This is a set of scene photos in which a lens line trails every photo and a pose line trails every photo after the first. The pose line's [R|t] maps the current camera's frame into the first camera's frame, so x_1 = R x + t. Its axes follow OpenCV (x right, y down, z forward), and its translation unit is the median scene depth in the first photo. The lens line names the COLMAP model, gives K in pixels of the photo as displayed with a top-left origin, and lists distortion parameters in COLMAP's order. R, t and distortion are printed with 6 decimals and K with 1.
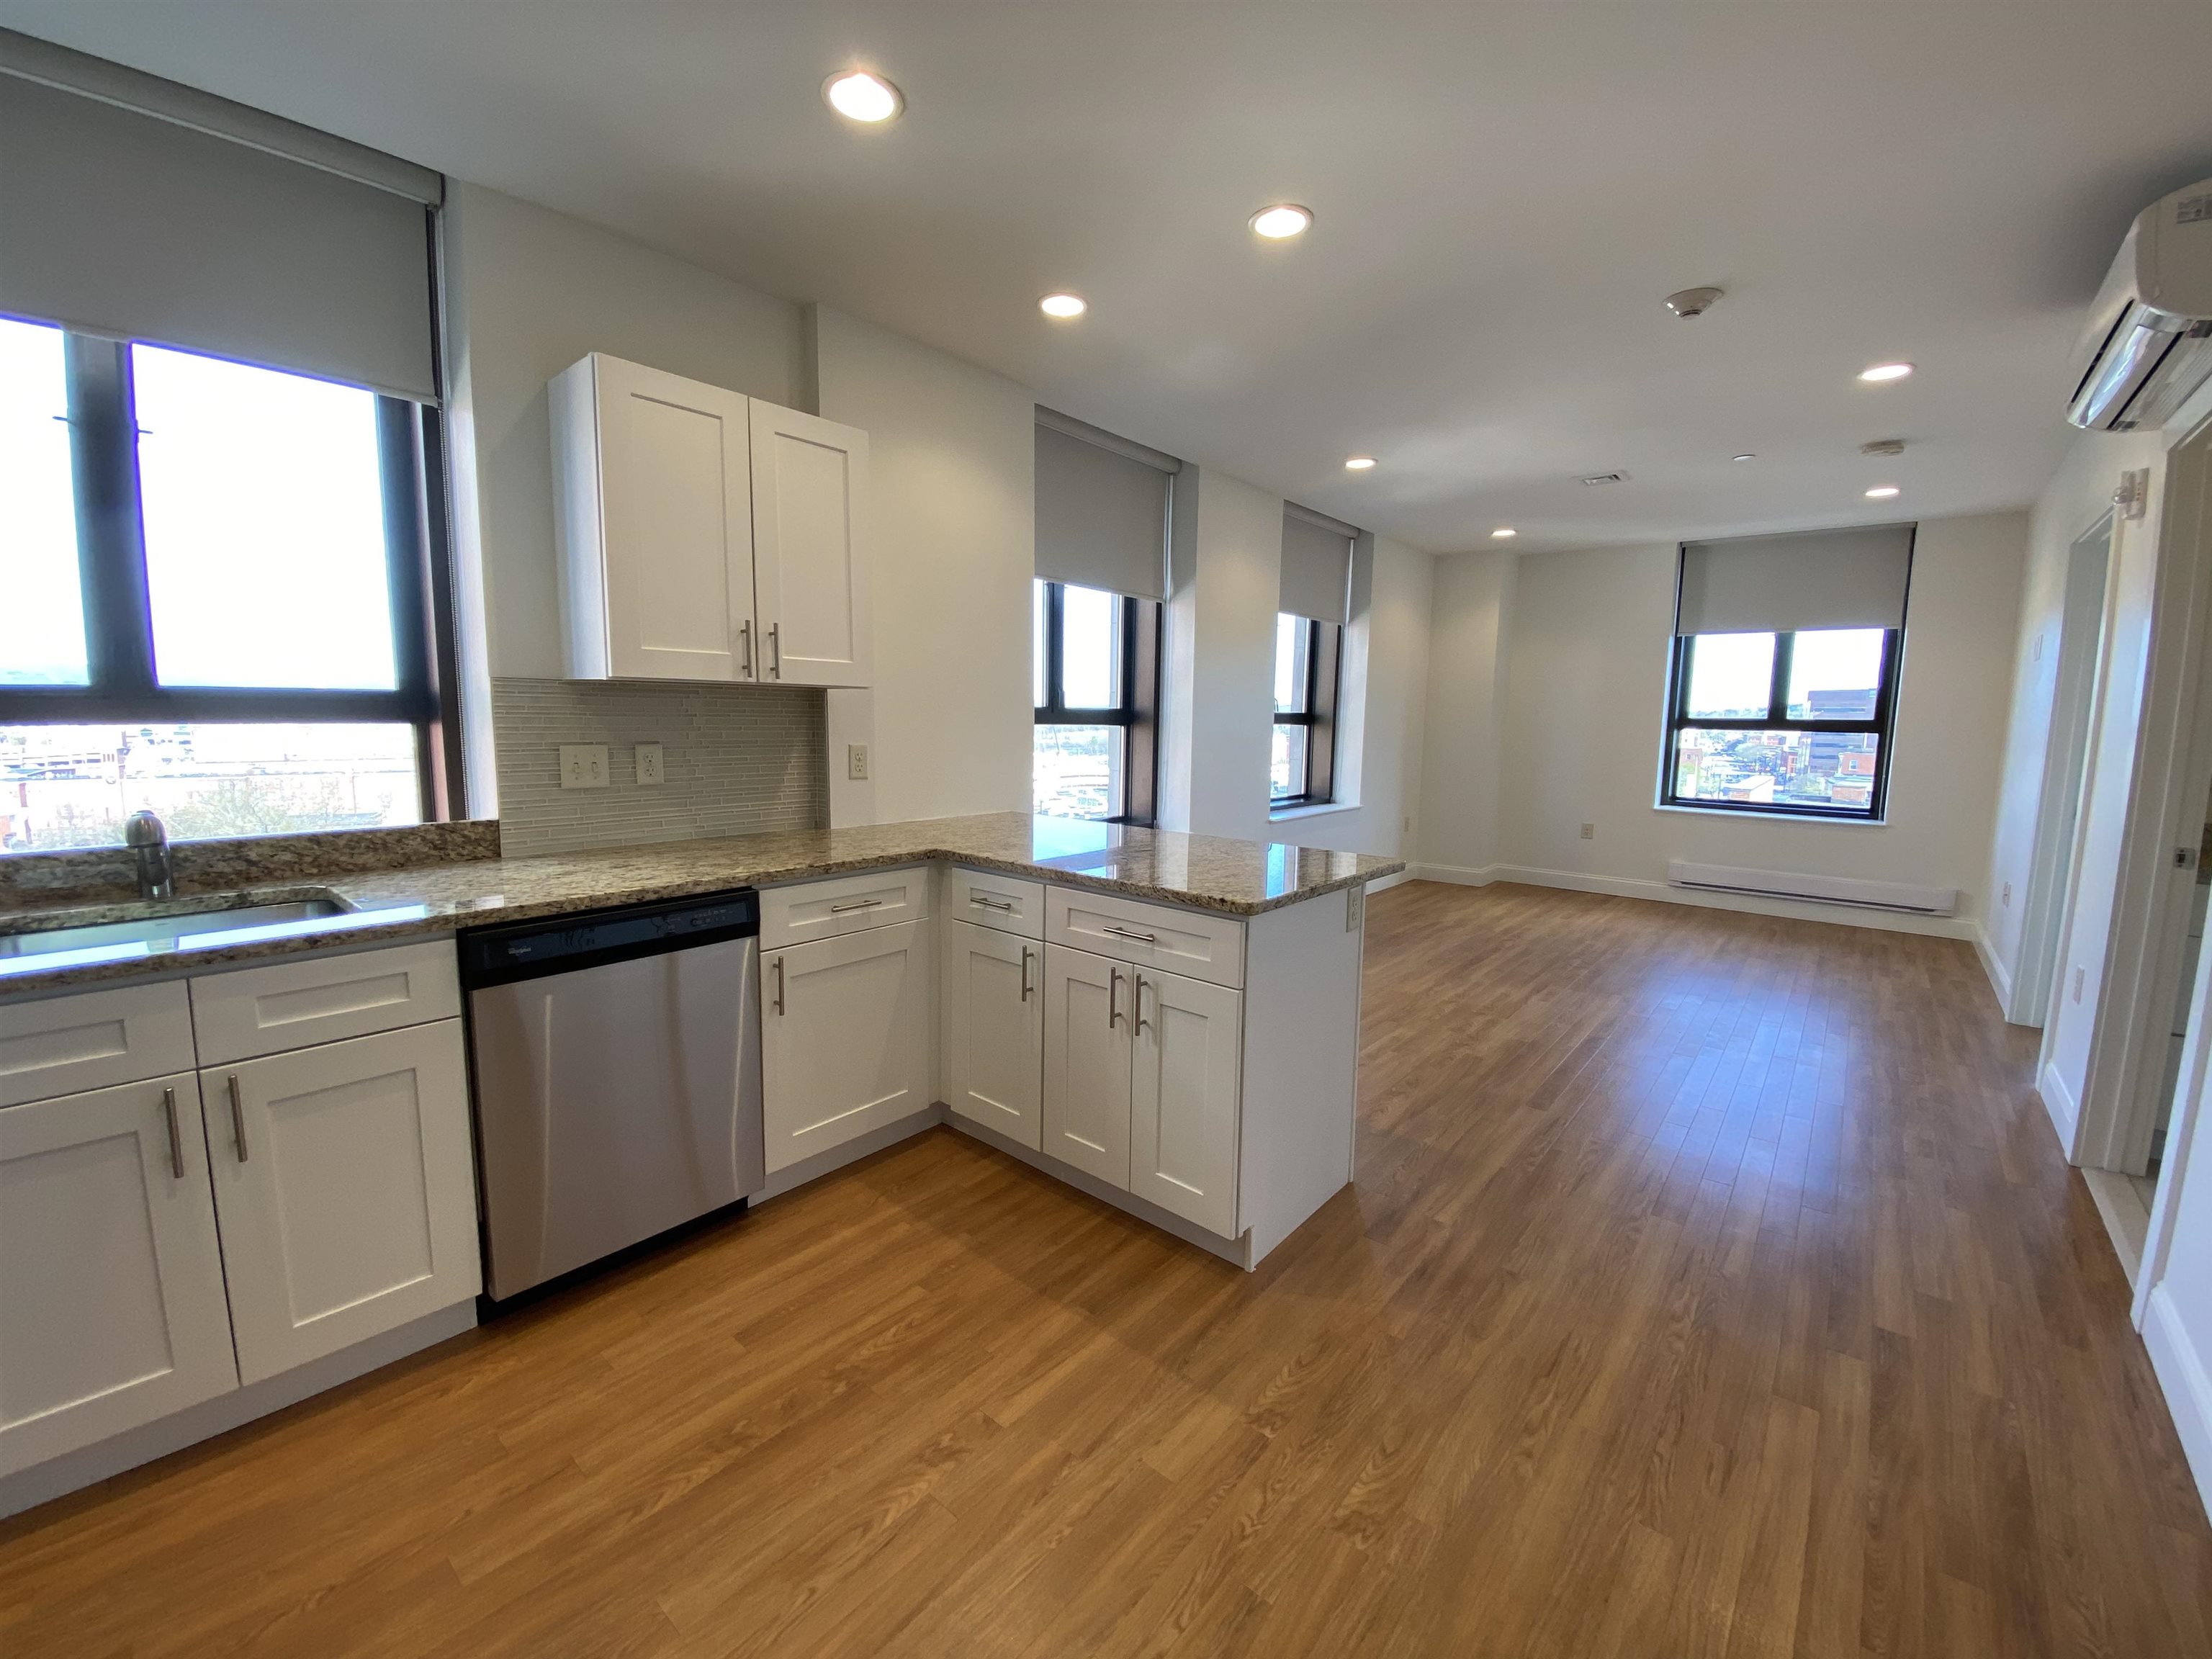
lens RADIAL K [[894.2, 0, 1096.5], [0, 894.2, 816.1], [0, 0, 1]] dist [0.014418, -0.016605]
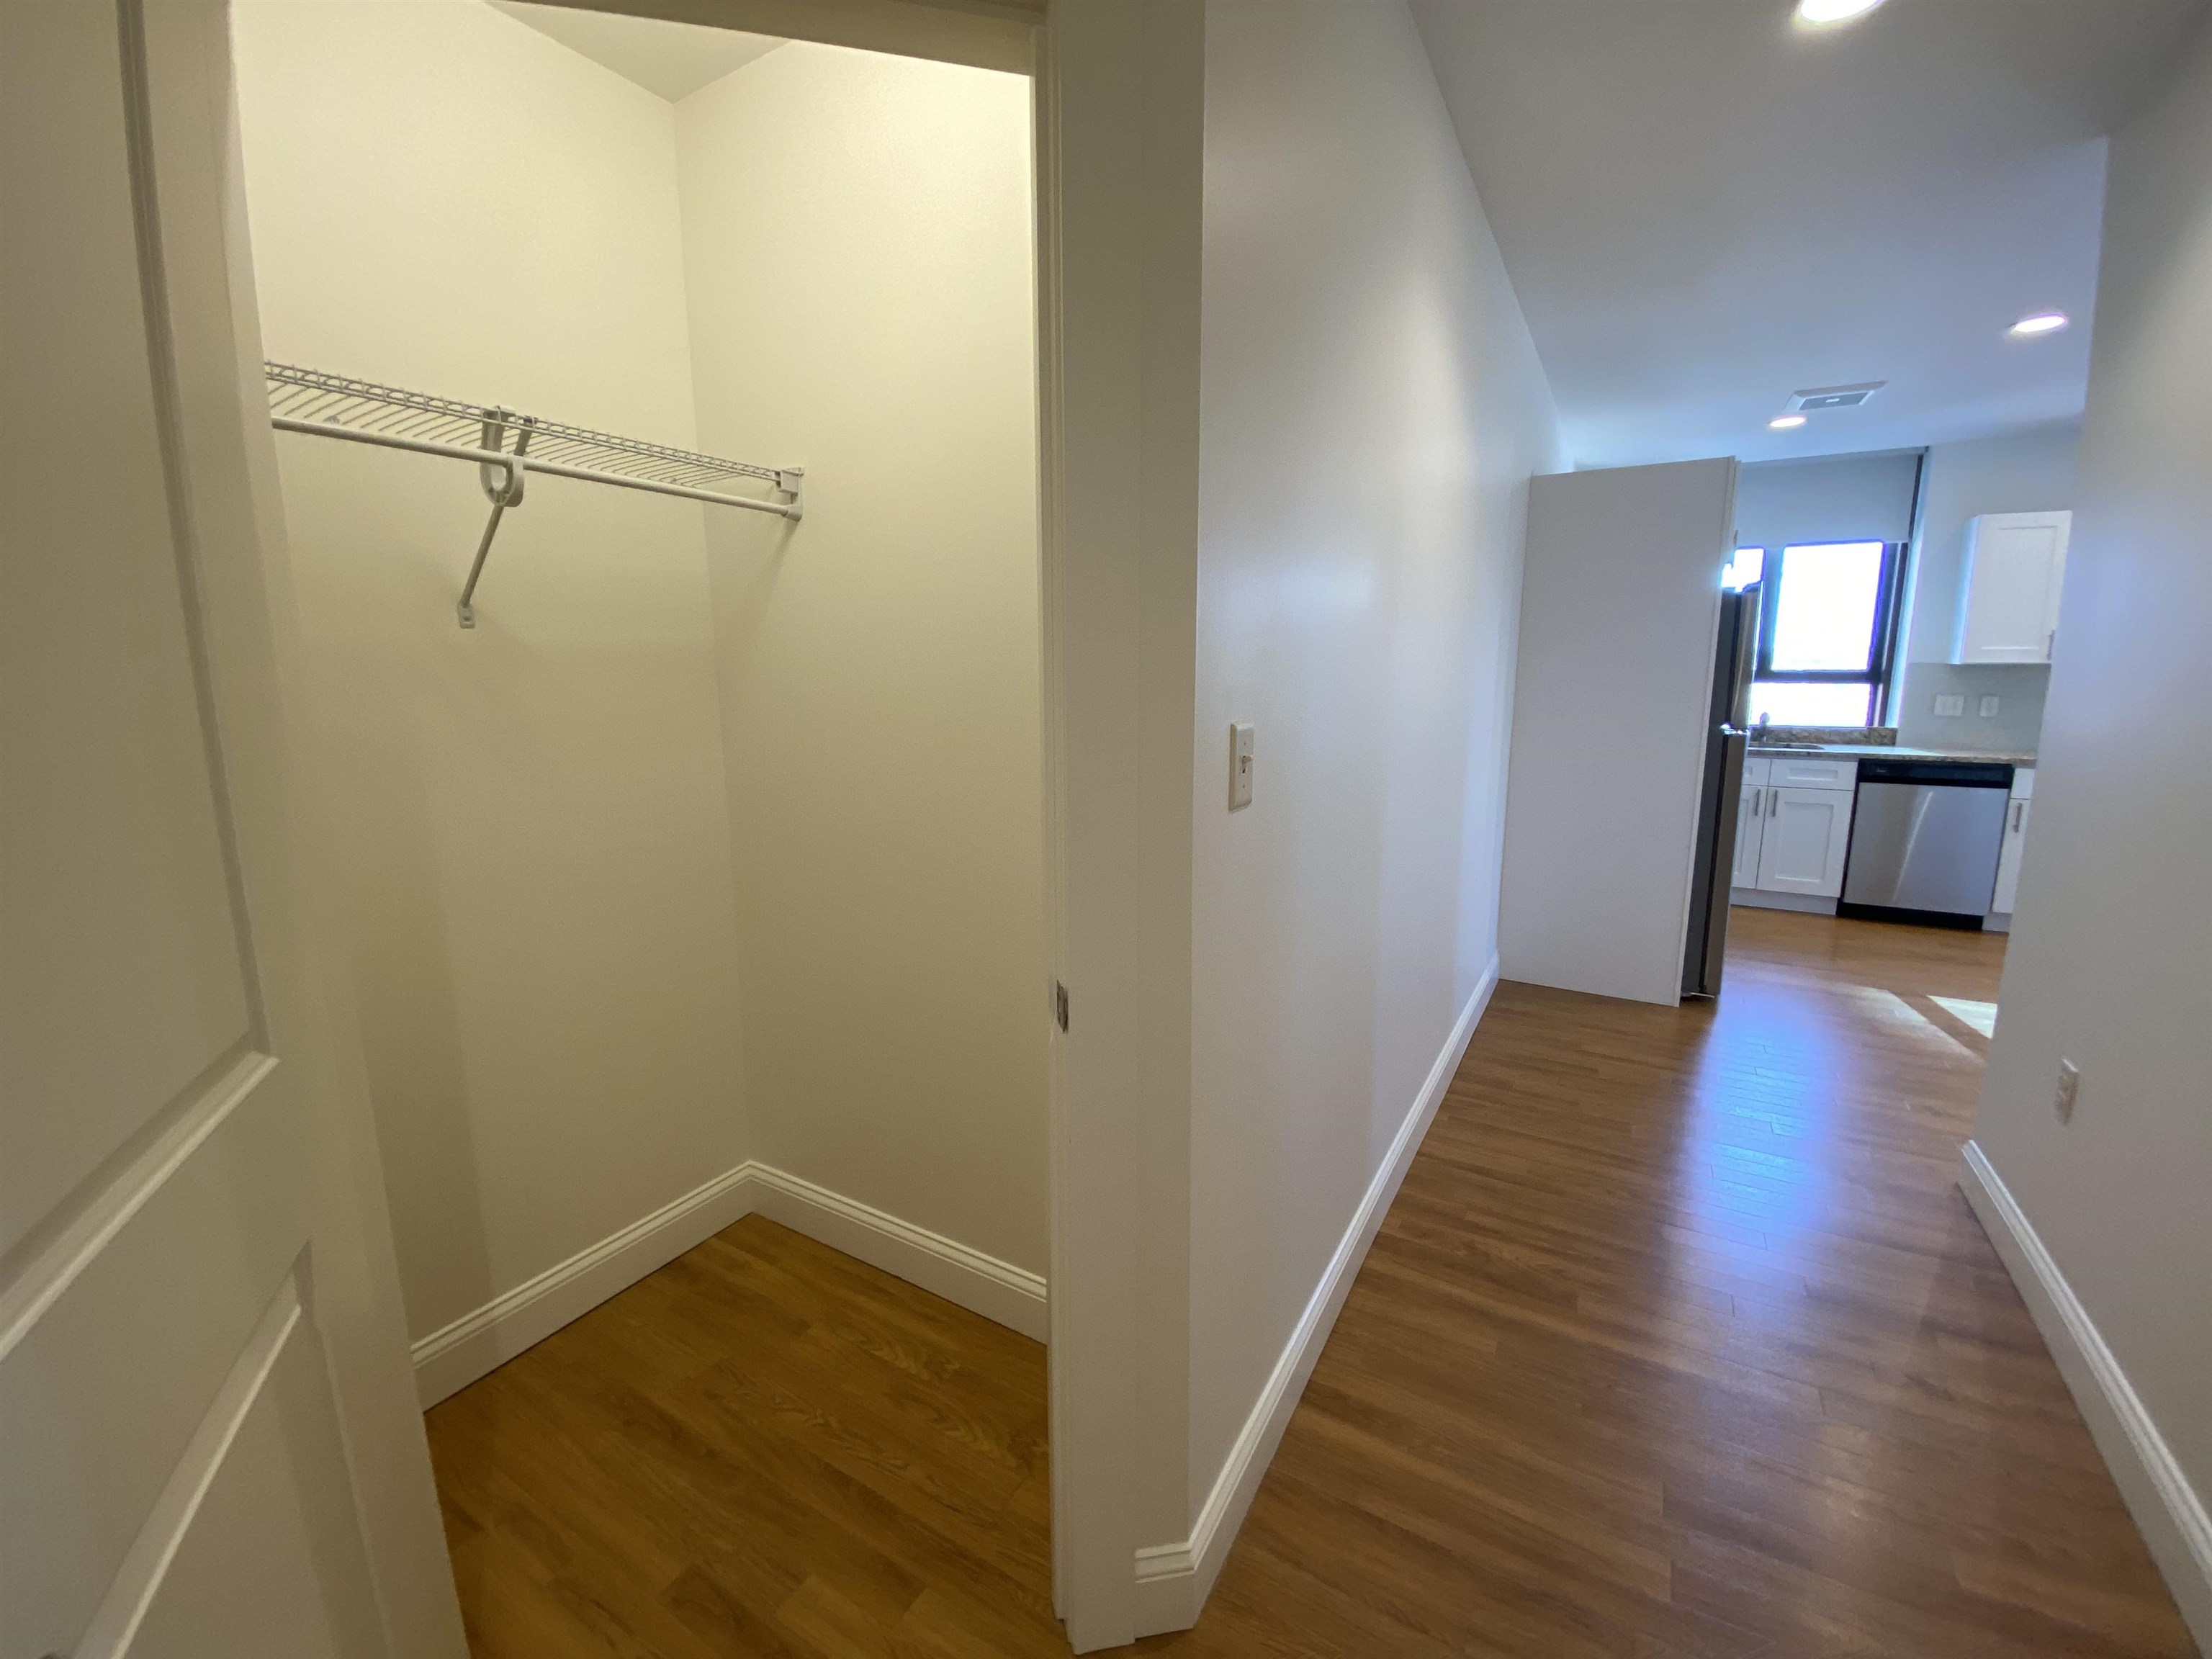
lens RADIAL K [[894.2, 0, 1096.1], [0, 894.2, 830.1], [0, 0, 1]] dist [0.014418, -0.016605]
pose [[0.164353, 0.158313, -0.973614, 1.206092], [-0.099804, 0.984640, 0.143258, 0.134353], [0.981340, 0.073626, 0.177629, -1.321617]]
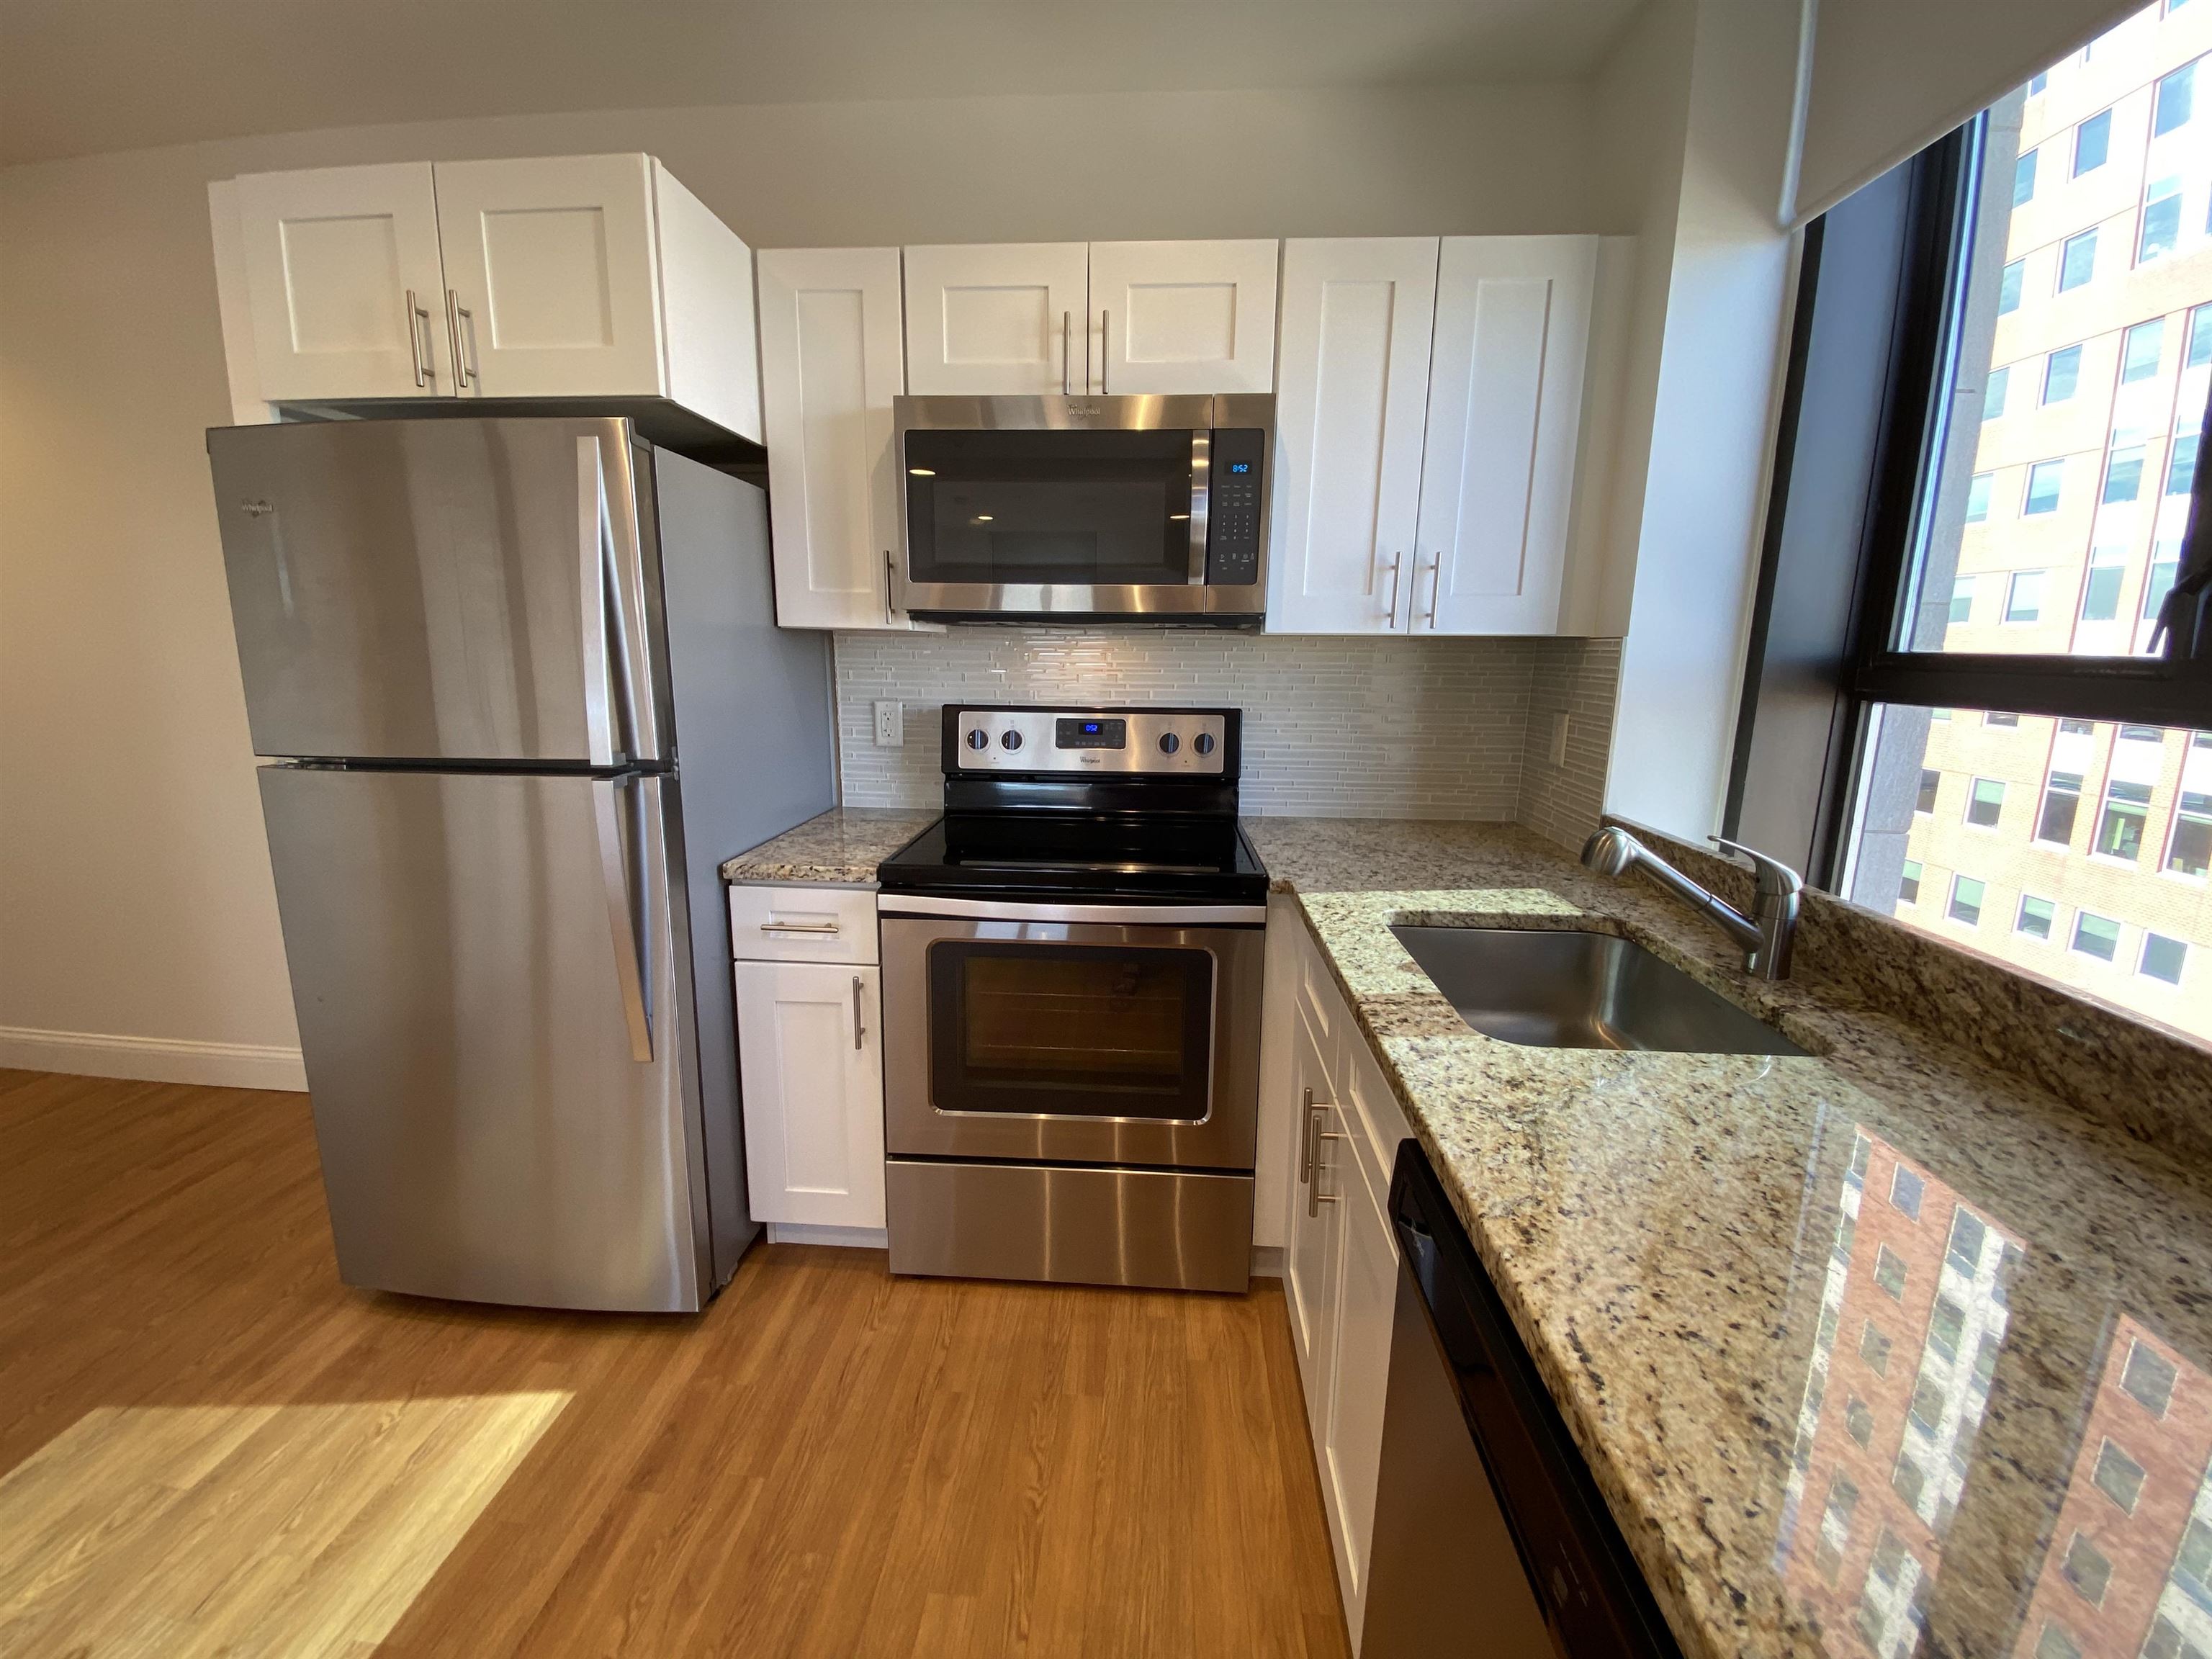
lens RADIAL K [[894.2, 0, 1097.5], [0, 894.2, 817.2], [0, 0, 1]] dist [0.014418, -0.016605]
pose [[-0.805973, 0.087986, -0.585377, -0.214236], [-0.090937, 0.958750, 0.269312, -0.120267], [0.584926, 0.270291, -0.764725, 0.921432]]
